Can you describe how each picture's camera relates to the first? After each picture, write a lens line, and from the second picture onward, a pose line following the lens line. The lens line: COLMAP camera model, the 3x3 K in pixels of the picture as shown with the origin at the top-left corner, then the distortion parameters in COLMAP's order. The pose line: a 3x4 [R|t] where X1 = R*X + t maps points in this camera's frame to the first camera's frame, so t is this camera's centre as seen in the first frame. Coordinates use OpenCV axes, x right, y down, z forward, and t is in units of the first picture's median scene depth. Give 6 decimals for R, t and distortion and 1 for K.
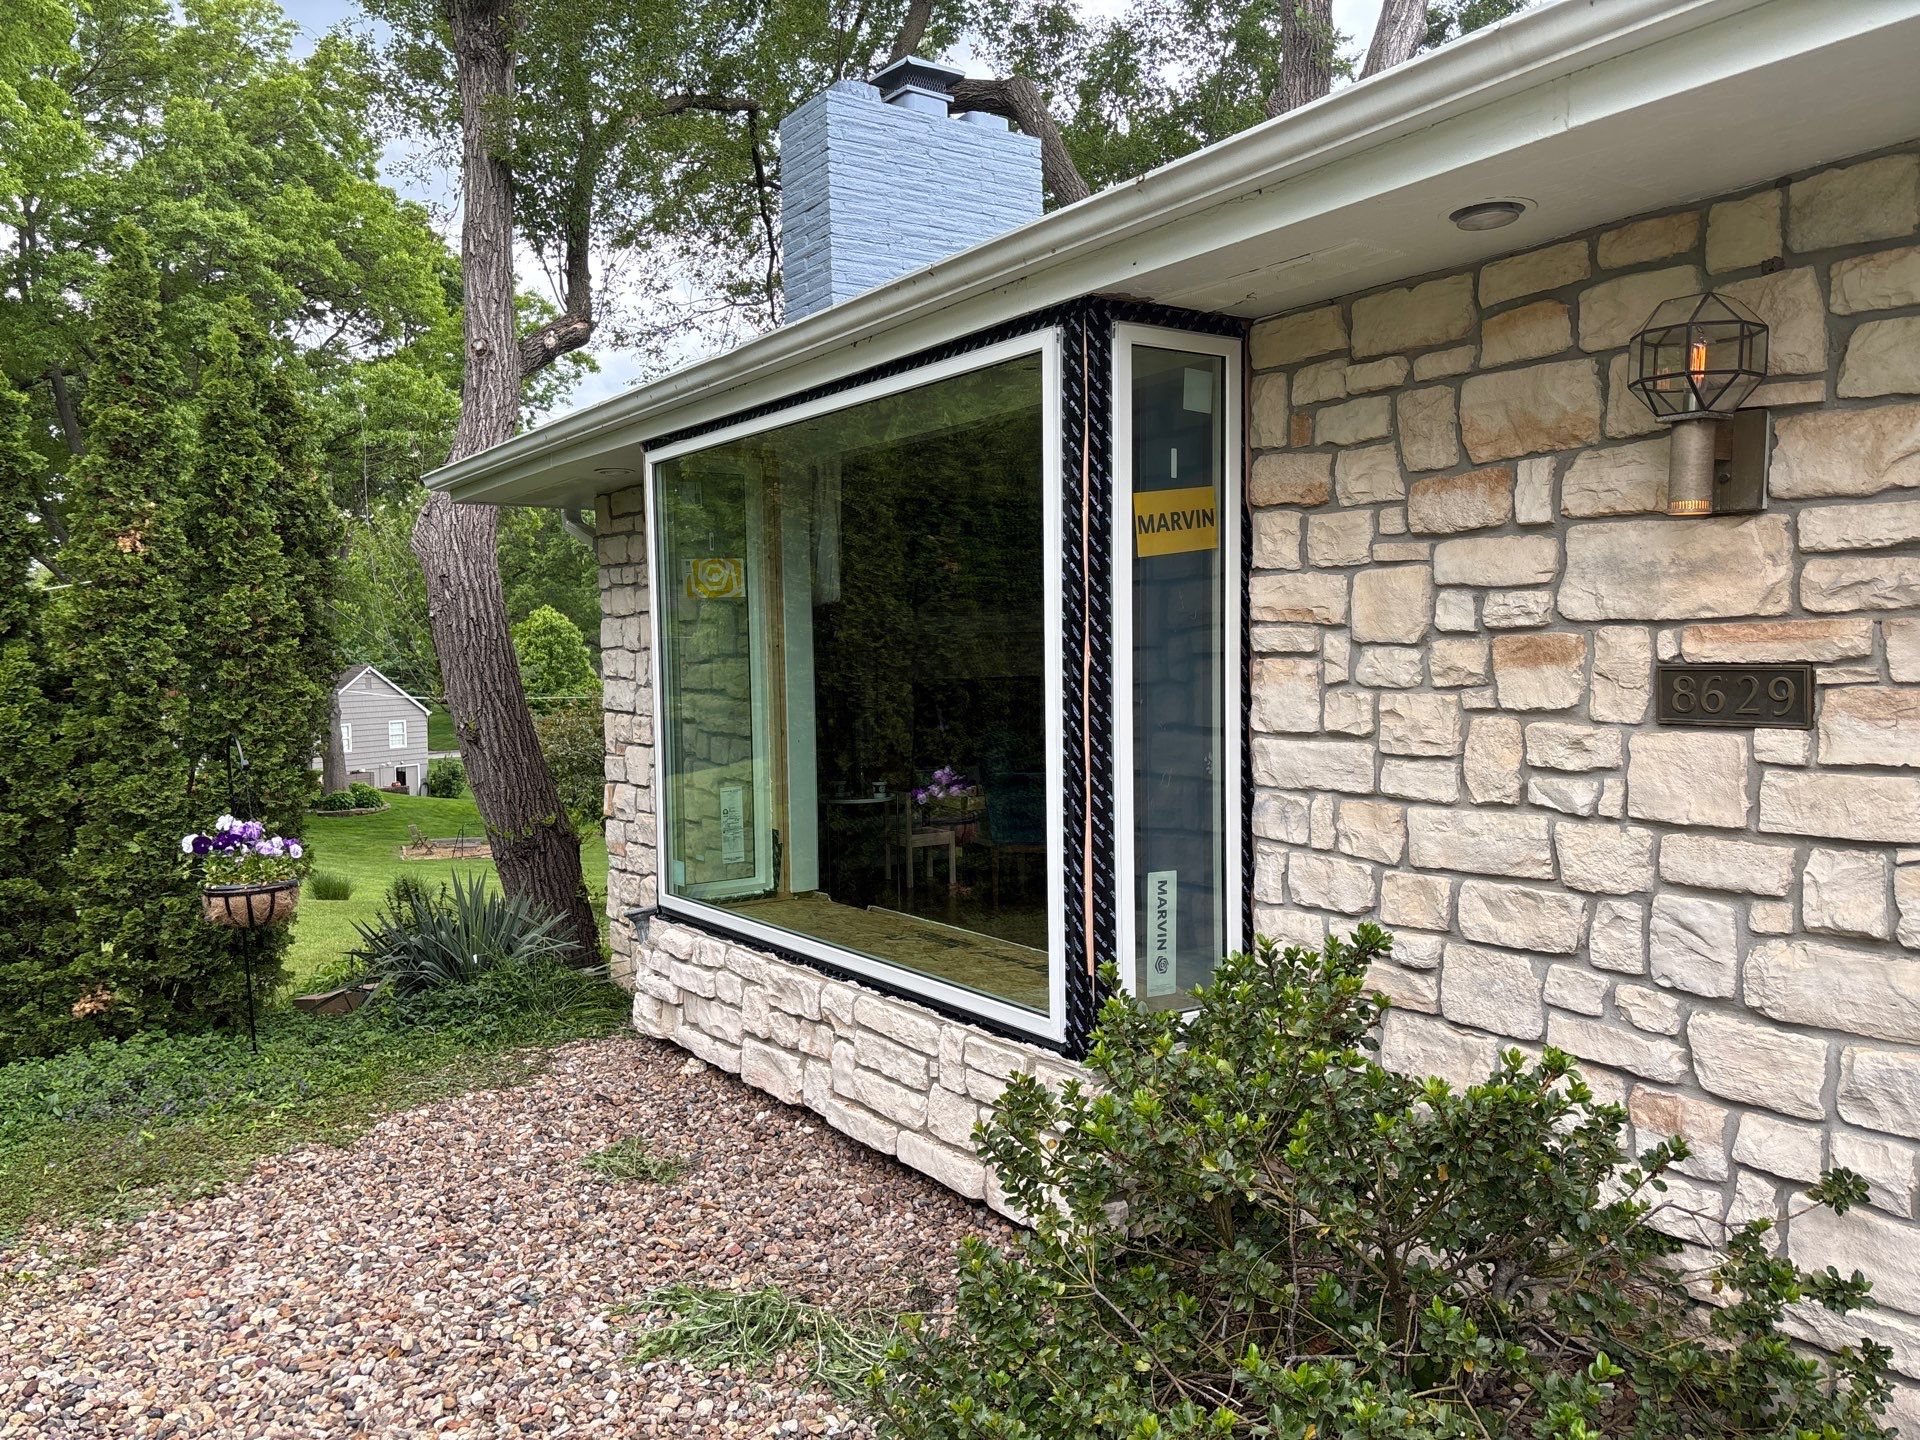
lens RADIAL K [[1460.4, 0, 958.5], [0, 1460.4, 742.2], [0, 0, 1]] dist [0.069213, -0.170691]
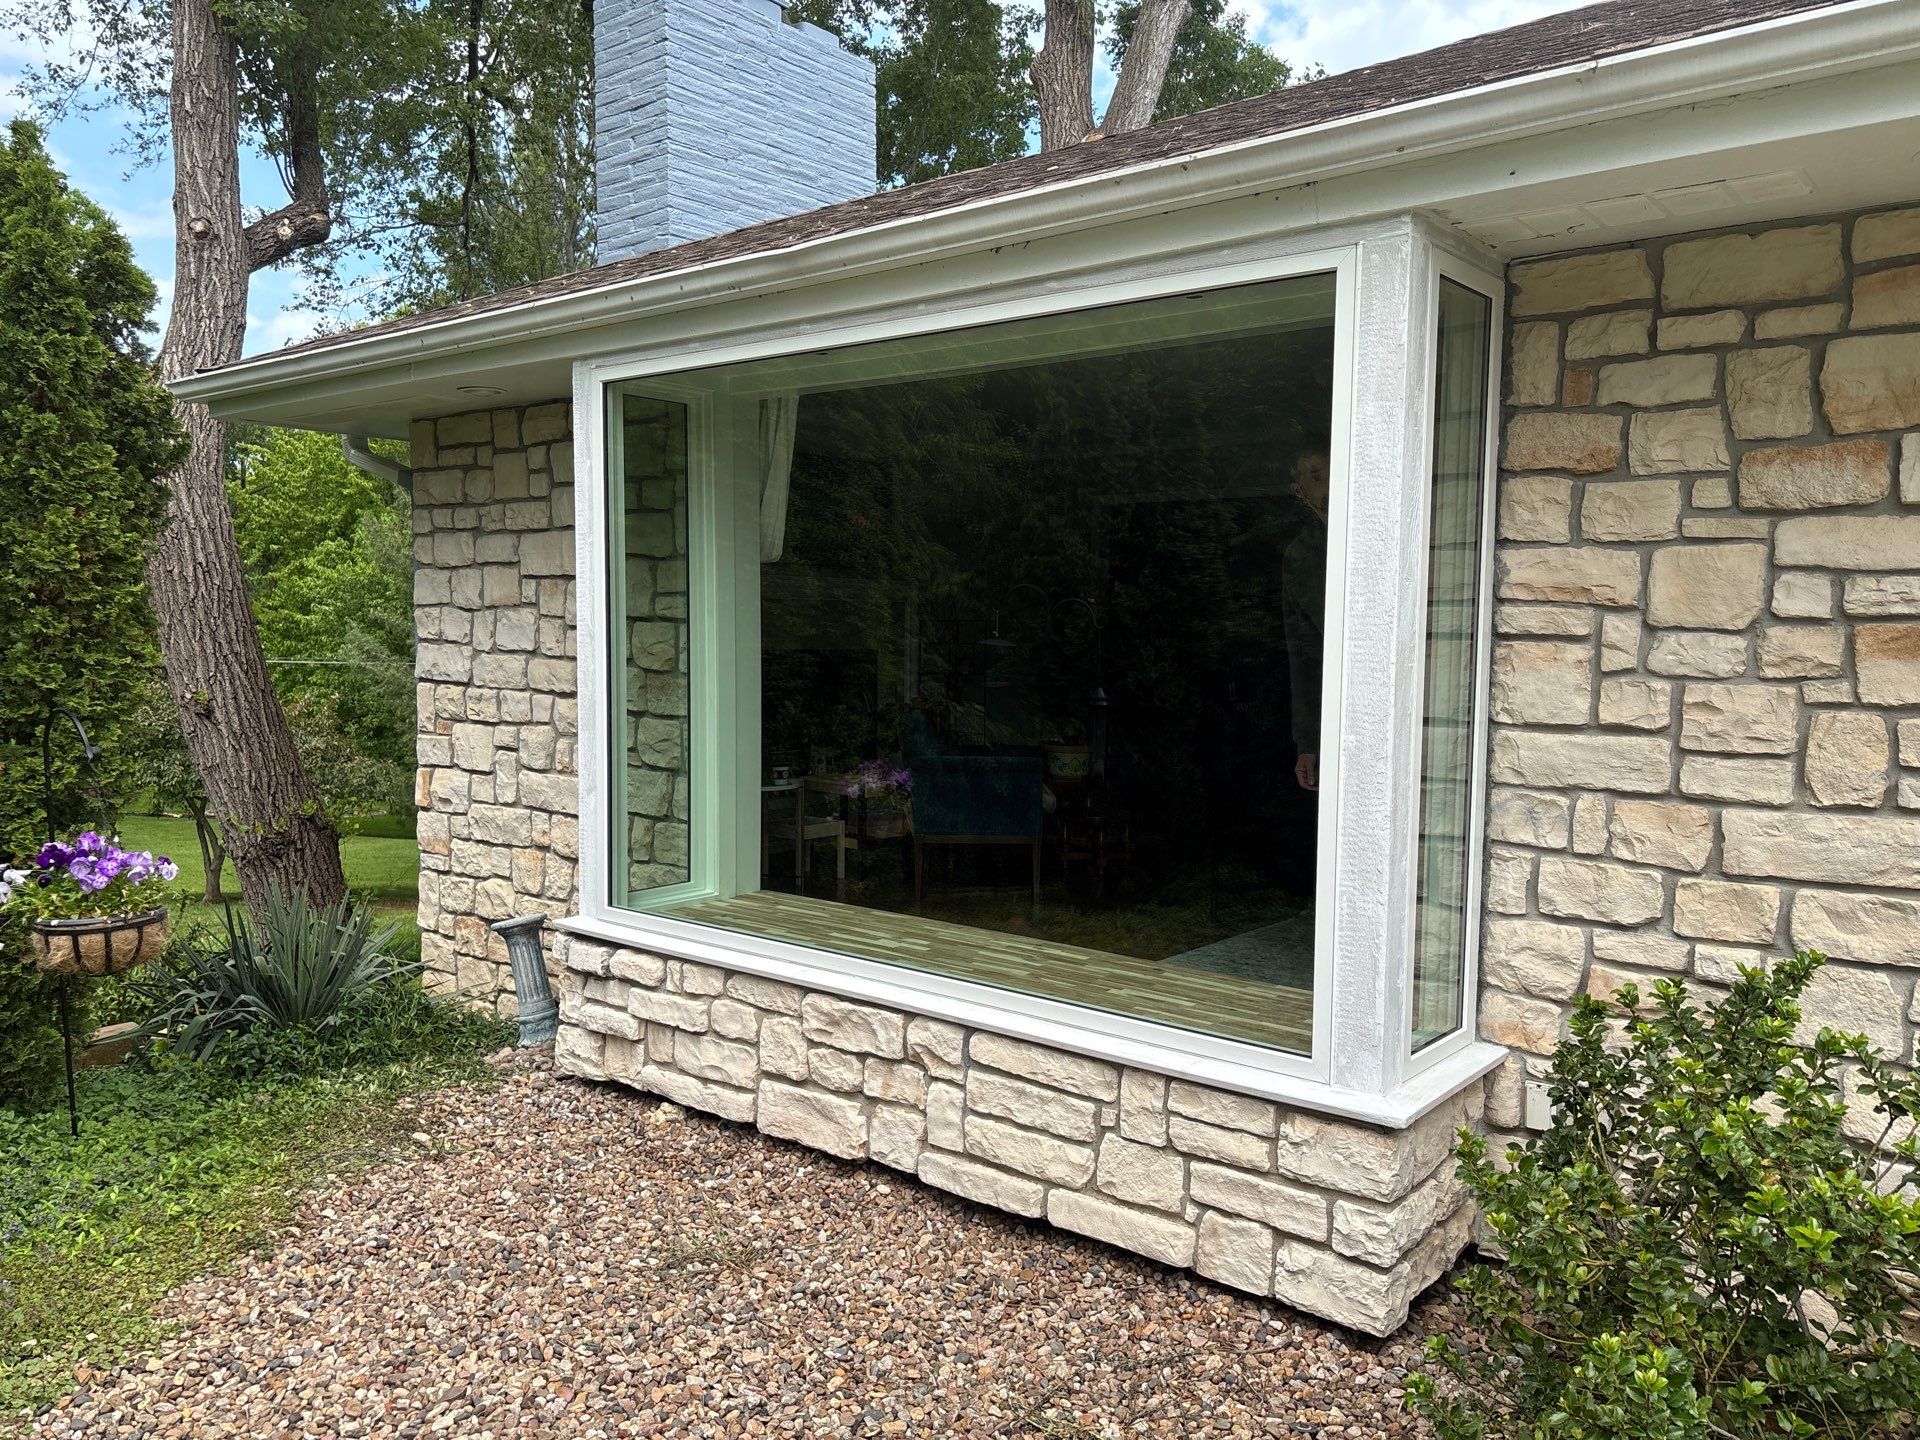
lens RADIAL K [[1455.7, 0, 954.8], [0, 1455.7, 737.2], [0, 0, 1]] dist [0.050216, -0.049121]
pose [[0.959914, 0.003130, 0.280279, -0.370226], [-0.007928, 0.999841, 0.015984, -0.010264], [-0.280184, -0.017565, 0.959786, 0.234825]]
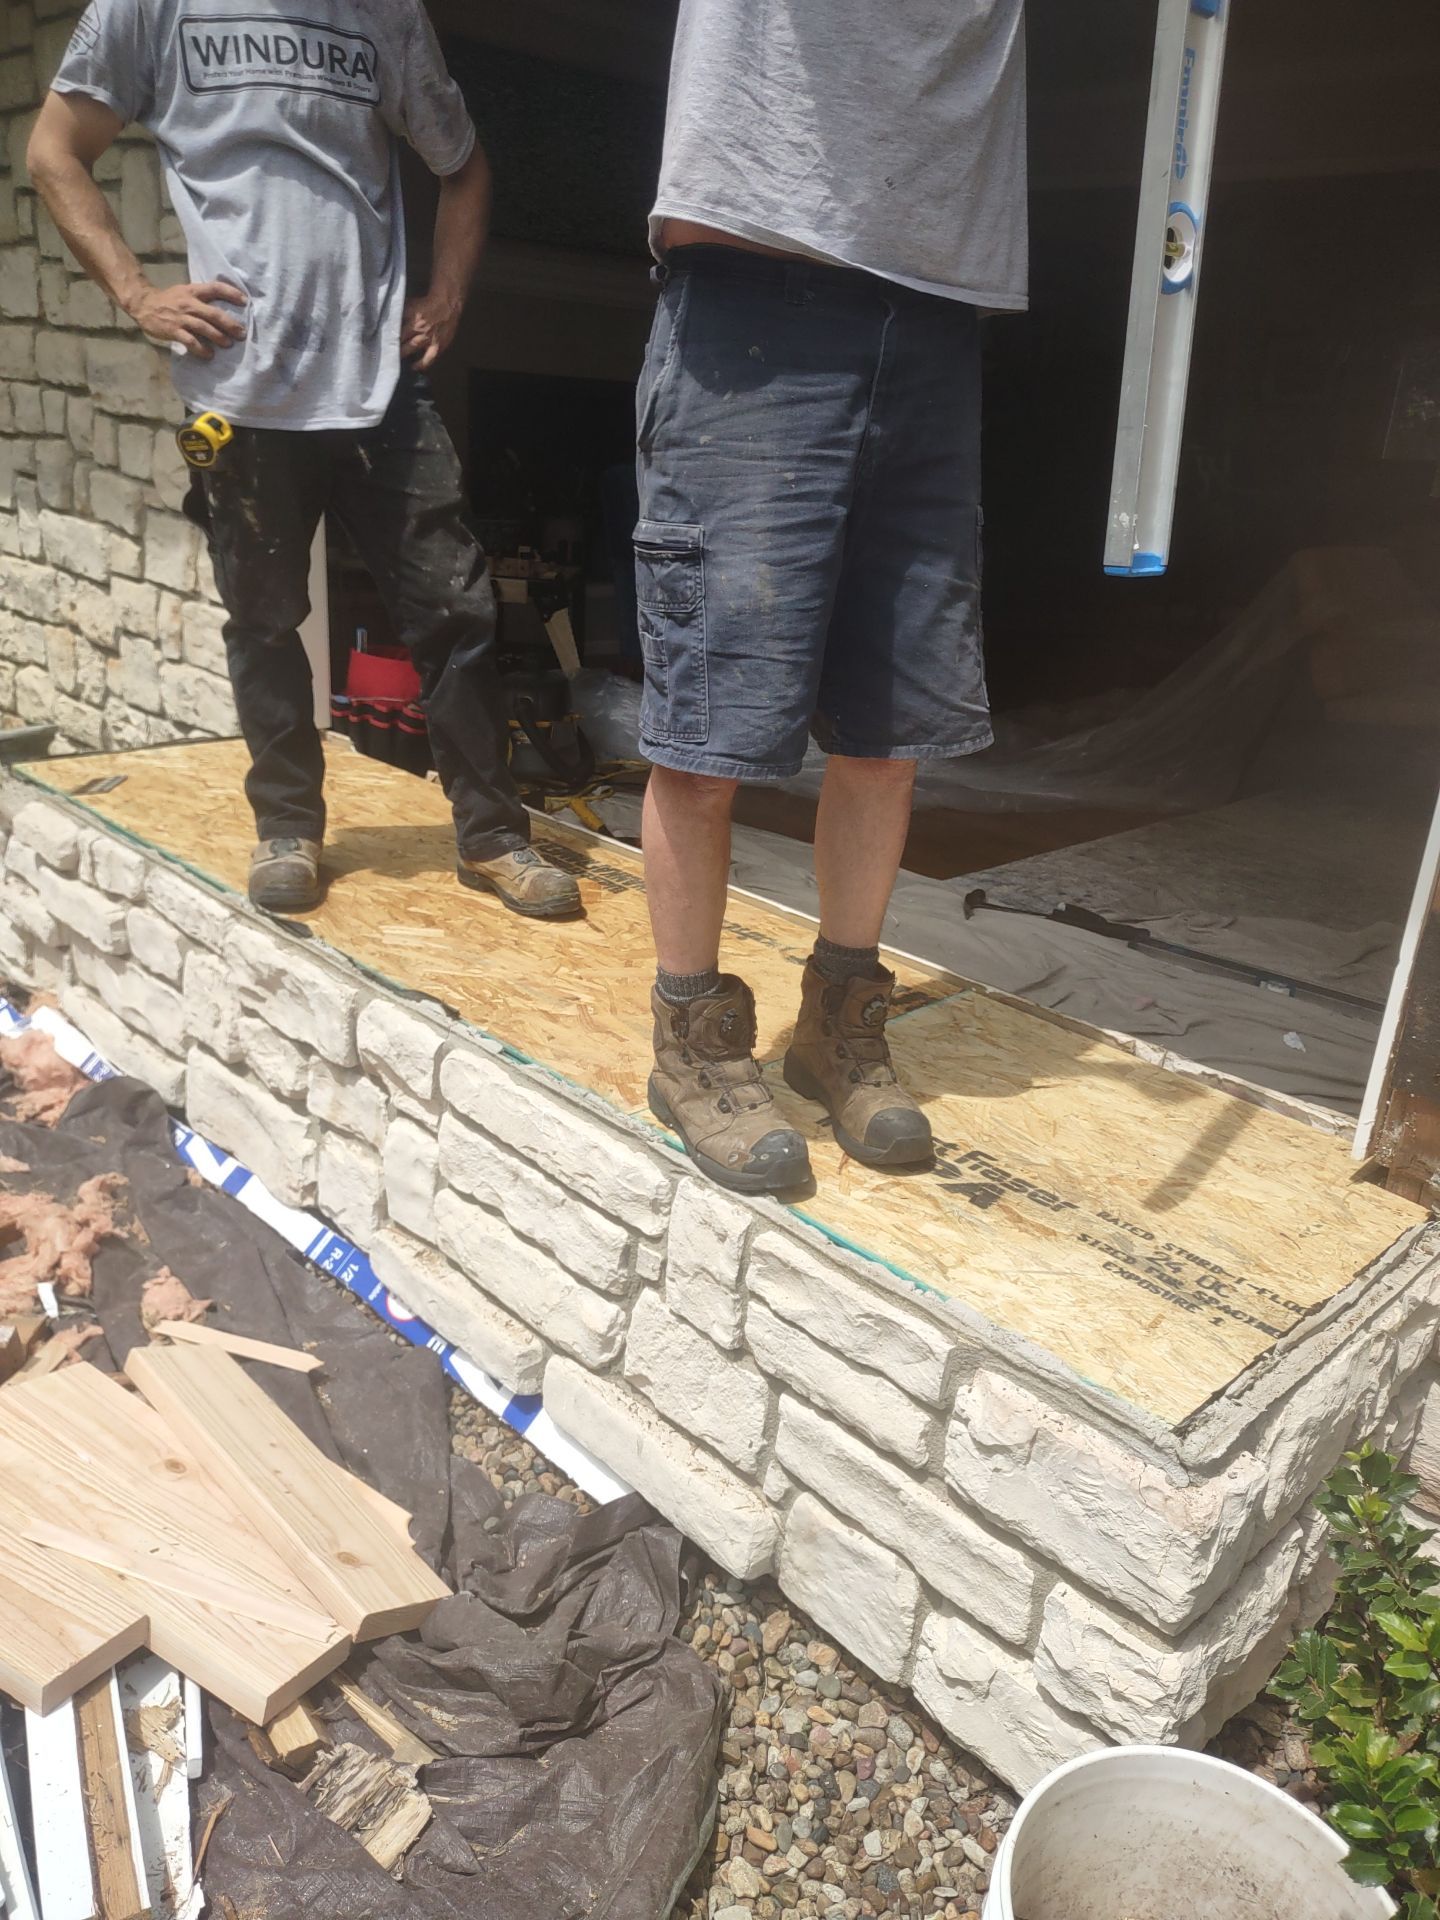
lens RADIAL K [[1452.1, 0, 720.0], [0, 1452.1, 960.0], [0, 0, 1]] dist [0.034673, -0.043689]
pose [[0.981466, 0.017637, 0.190821, -0.085675], [-0.074882, 0.951885, 0.297165, 0.013551], [-0.176398, -0.305947, 0.935564, 0.682958]]
